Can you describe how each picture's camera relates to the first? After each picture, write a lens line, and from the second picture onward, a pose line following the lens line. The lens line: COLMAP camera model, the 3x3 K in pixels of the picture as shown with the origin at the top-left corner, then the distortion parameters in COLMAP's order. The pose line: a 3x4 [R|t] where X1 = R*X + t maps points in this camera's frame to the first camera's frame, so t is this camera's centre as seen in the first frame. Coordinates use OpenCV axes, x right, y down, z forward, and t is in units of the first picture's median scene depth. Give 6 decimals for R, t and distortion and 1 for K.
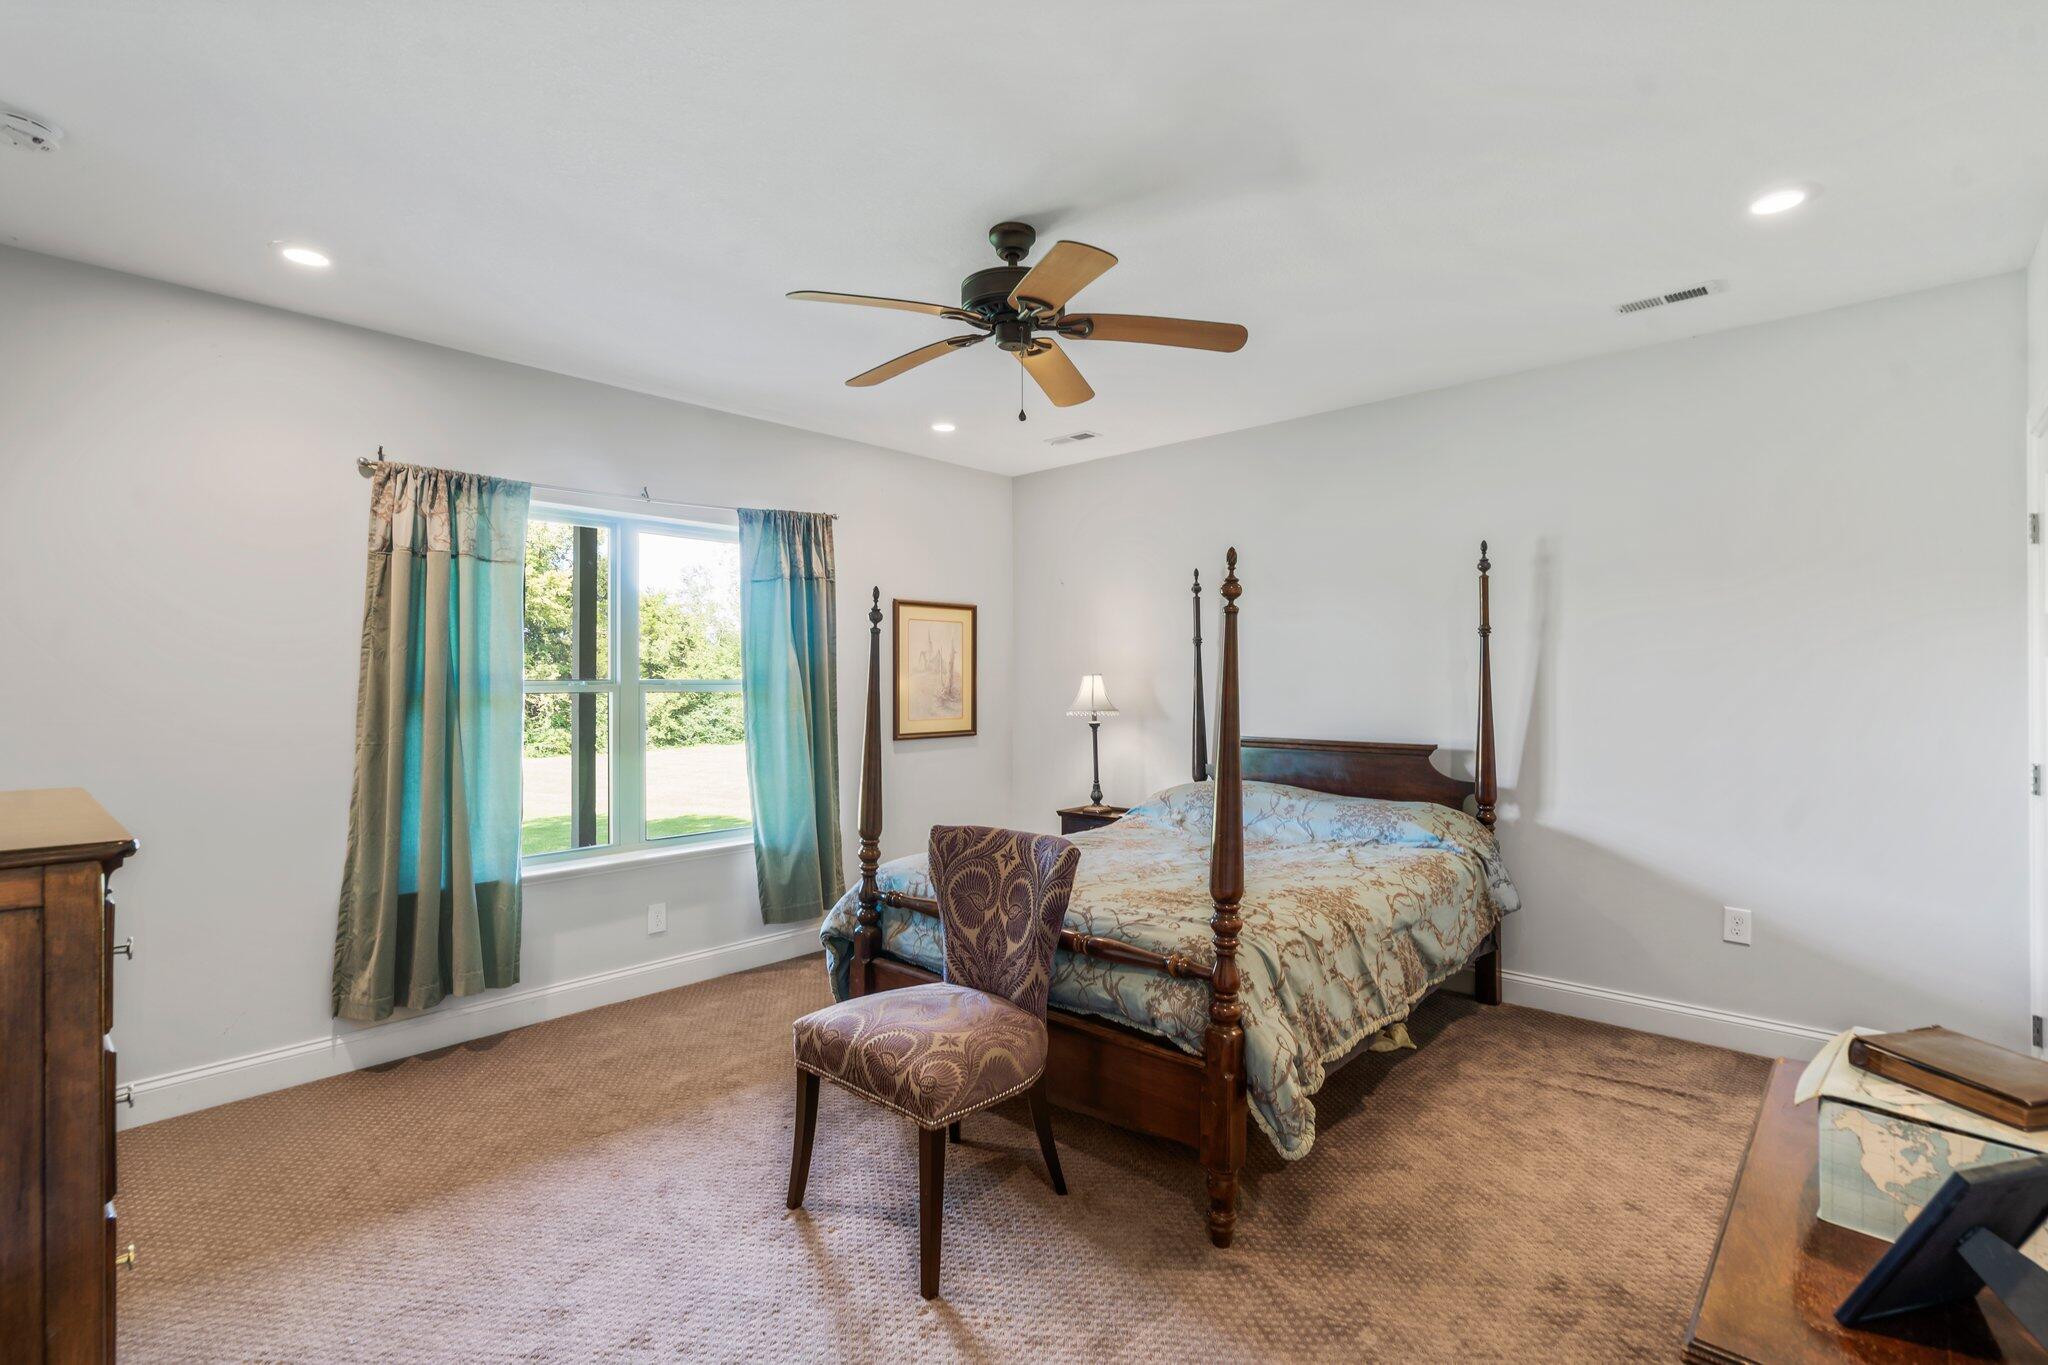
lens RADIAL K [[942.0, 0, 1023.3], [0, 942.0, 682.2], [0, 0, 1]] dist [-0.004751, 0.000249]
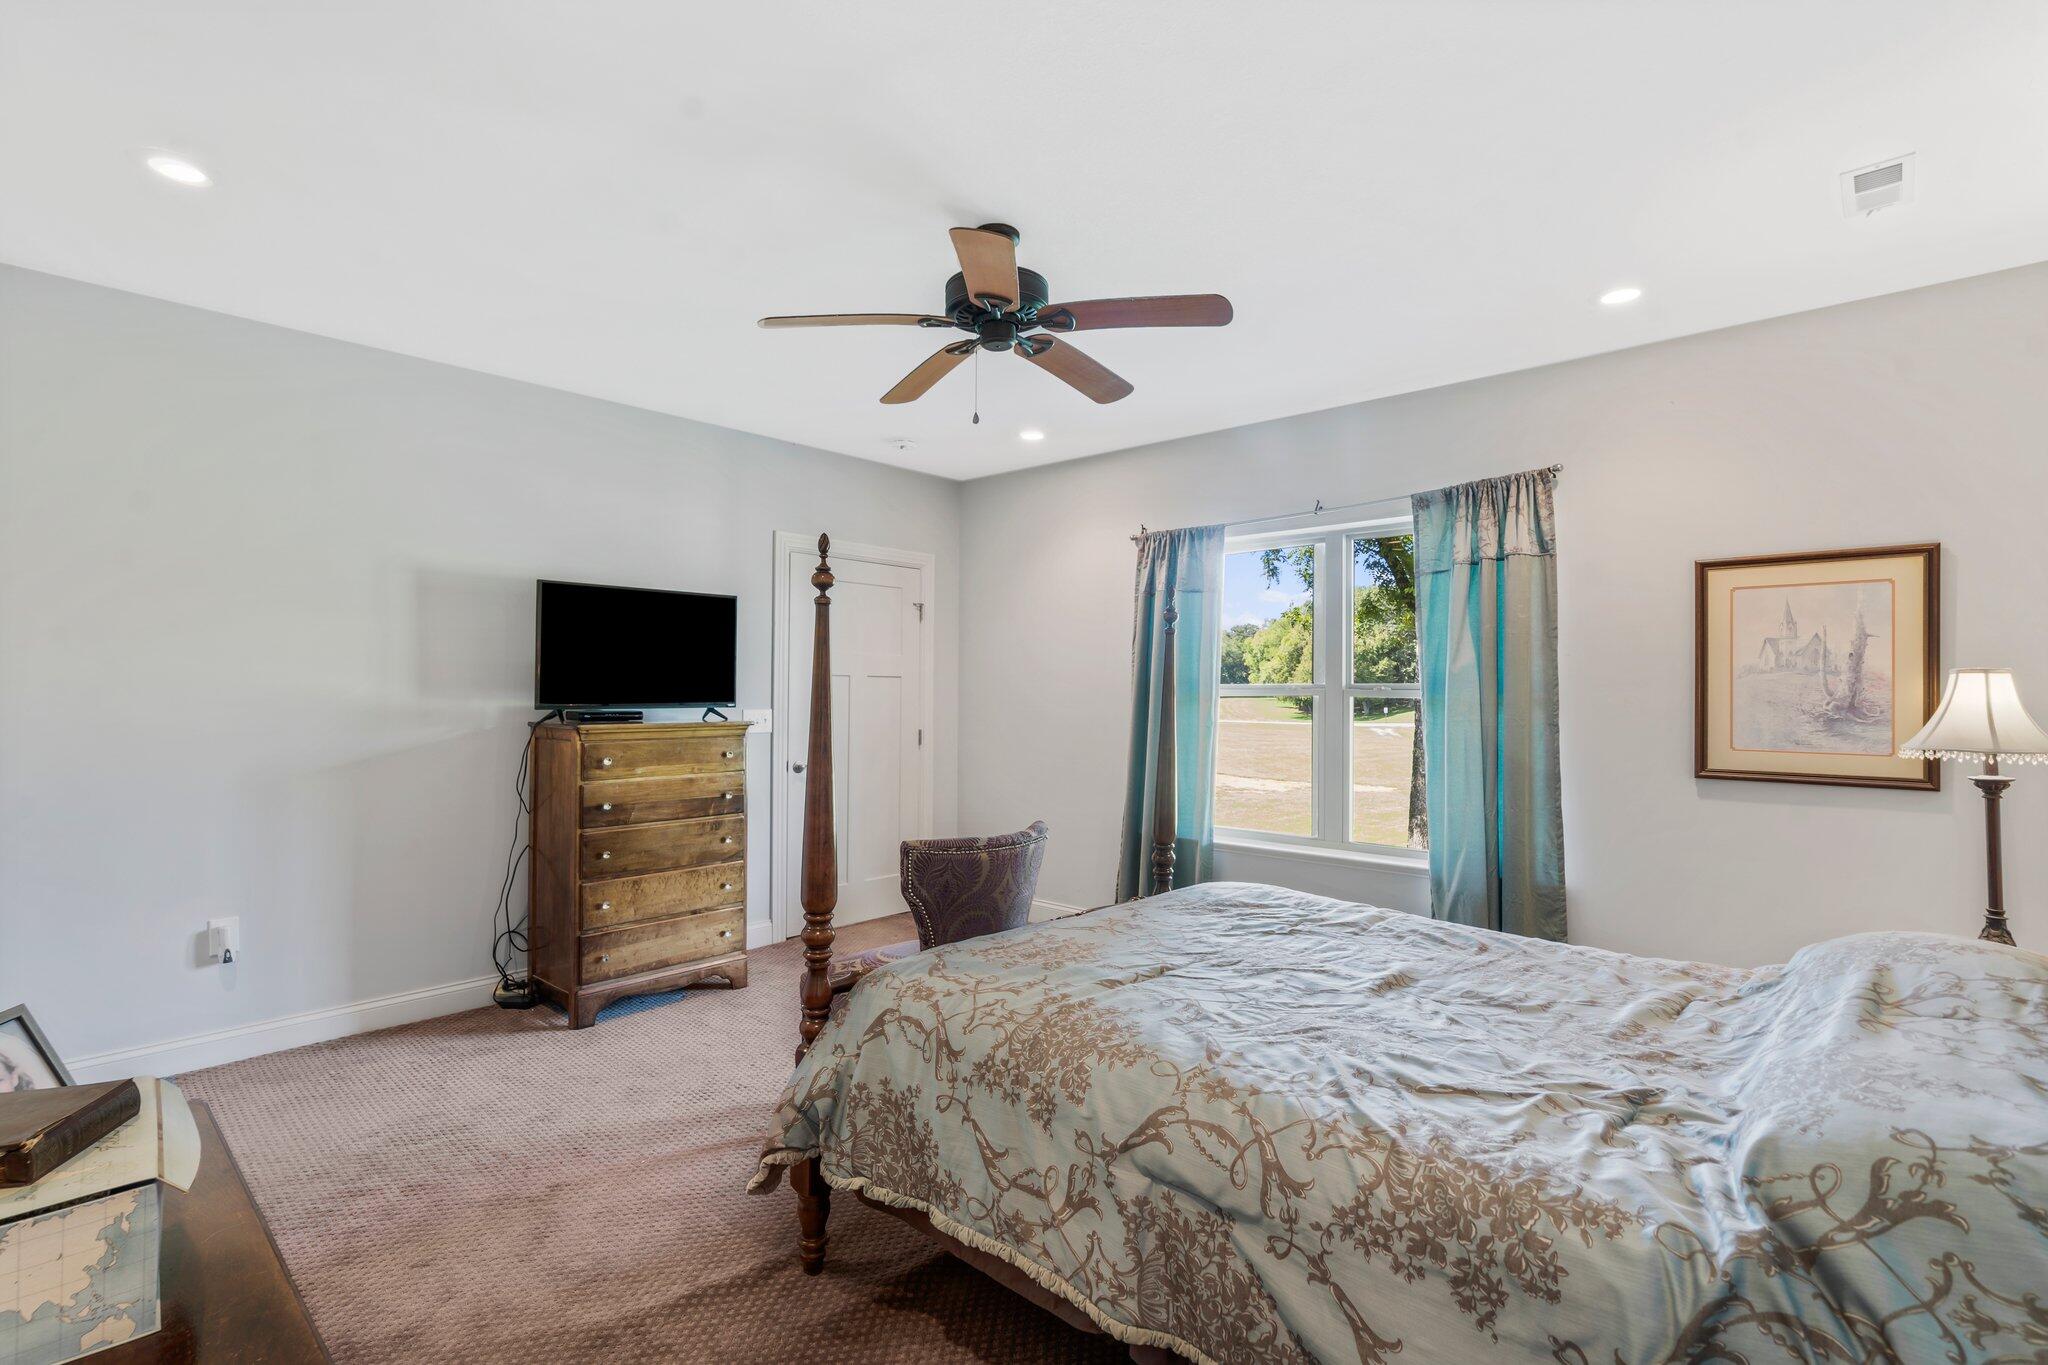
lens RADIAL K [[942.0, 0, 1022.6], [0, 942.0, 684.0], [0, 0, 1]] dist [-0.004751, 0.000249]
pose [[0.004487, -0.004647, -0.999979, 0.763672], [-0.008601, 0.999952, -0.004685, 0.005889], [0.999953, 0.008622, 0.004447, 0.790802]]
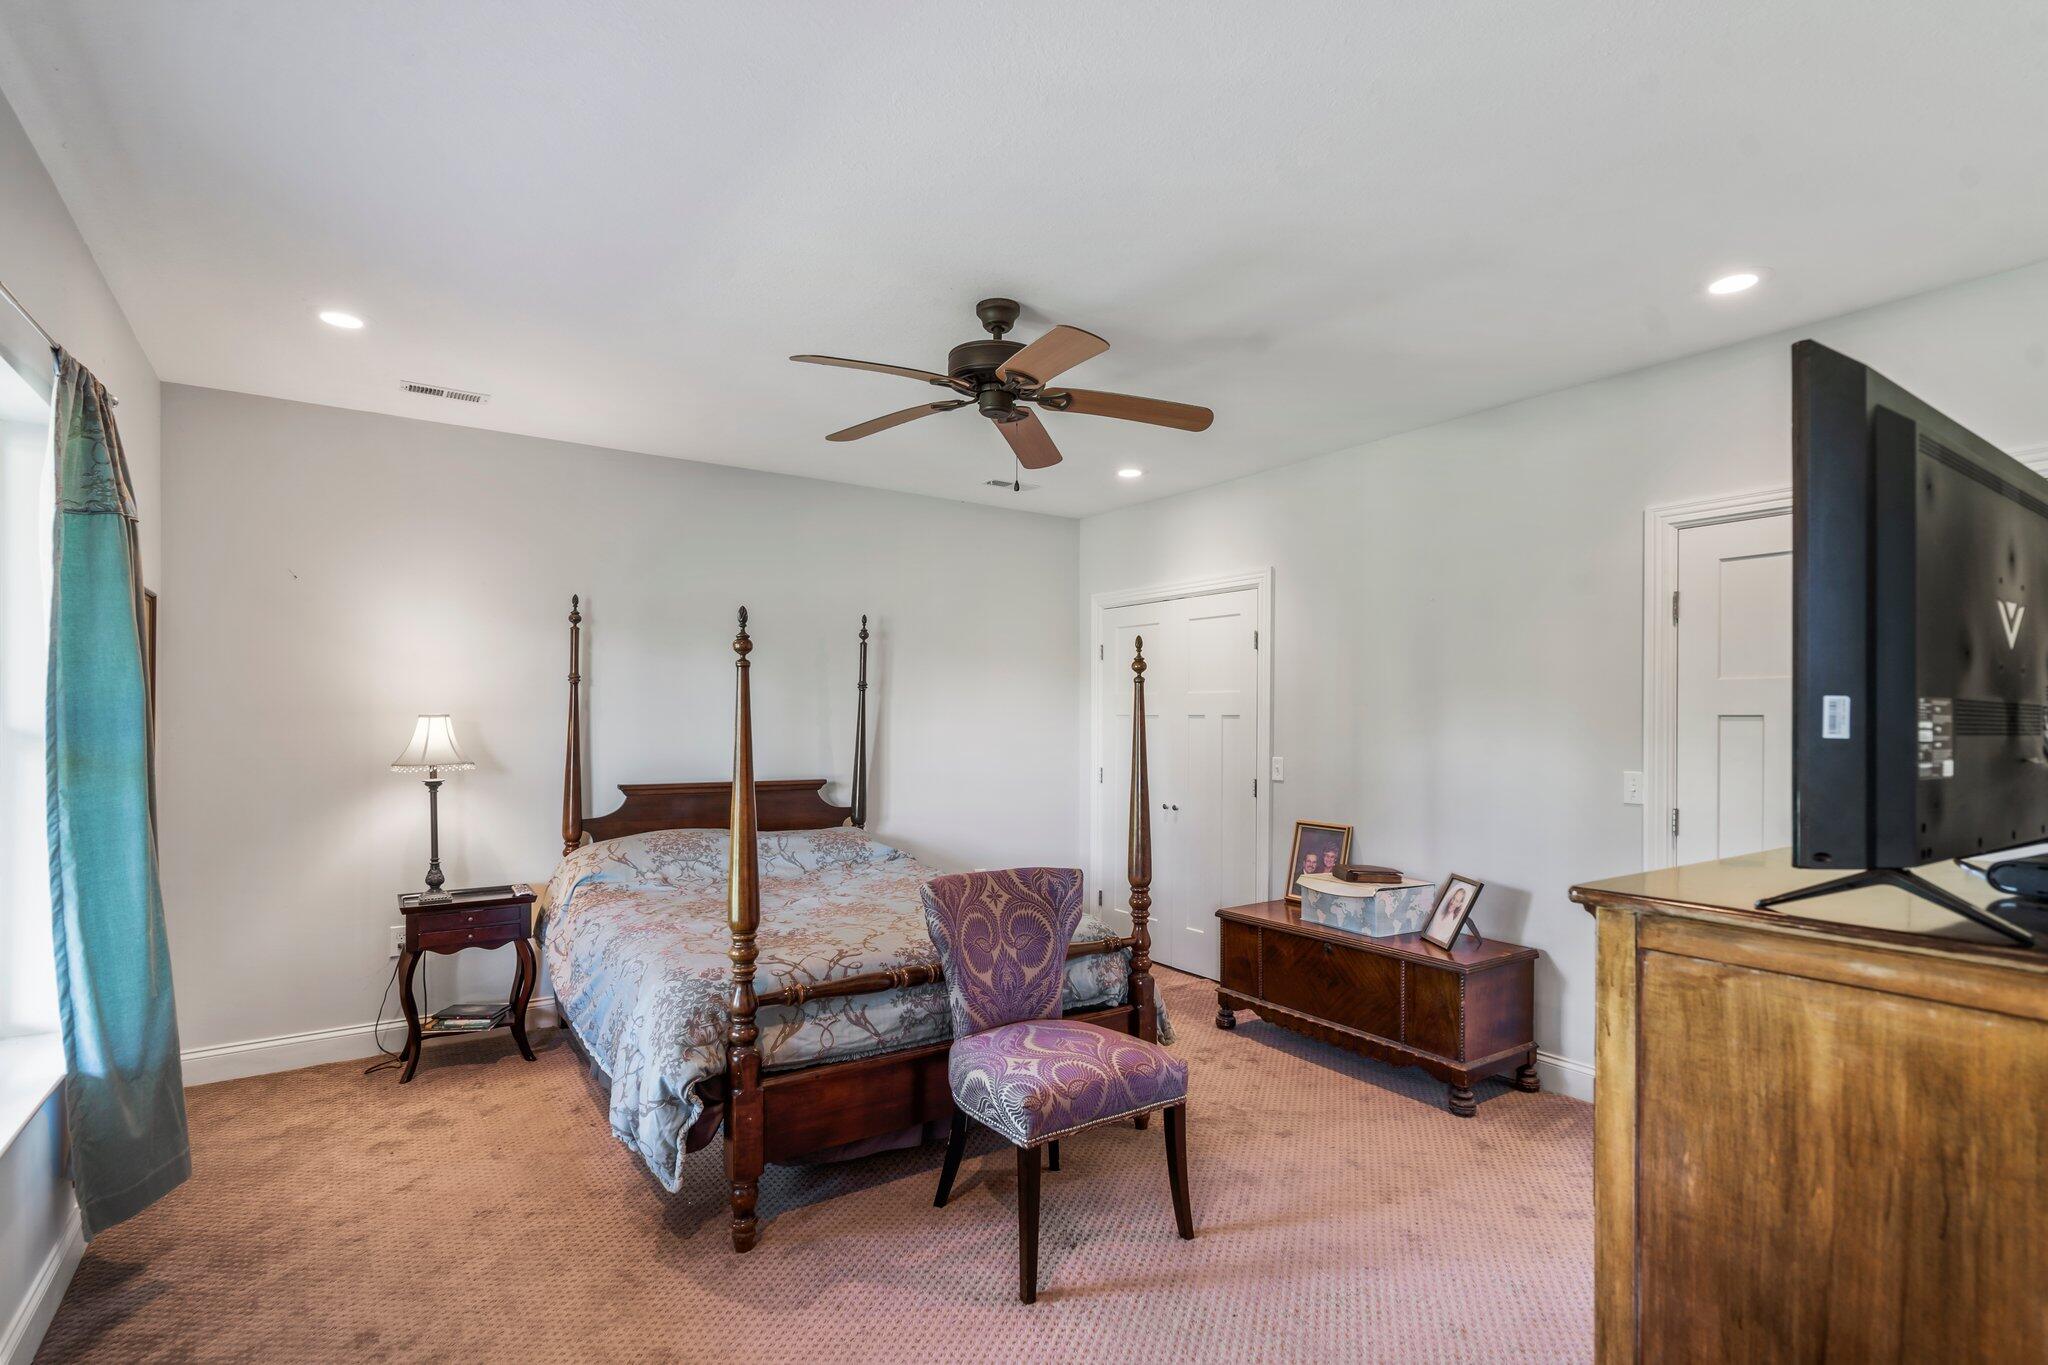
lens RADIAL K [[942.0, 0, 1042.6], [0, 942.0, 719.9], [0, 0, 1]] dist [-0.004751, 0.000249]
pose [[0.237245, 0.004930, 0.971437, -0.780620], [-0.005403, 0.999978, -0.003755, -0.007008], [-0.971435, -0.004358, 0.237266, 0.526230]]
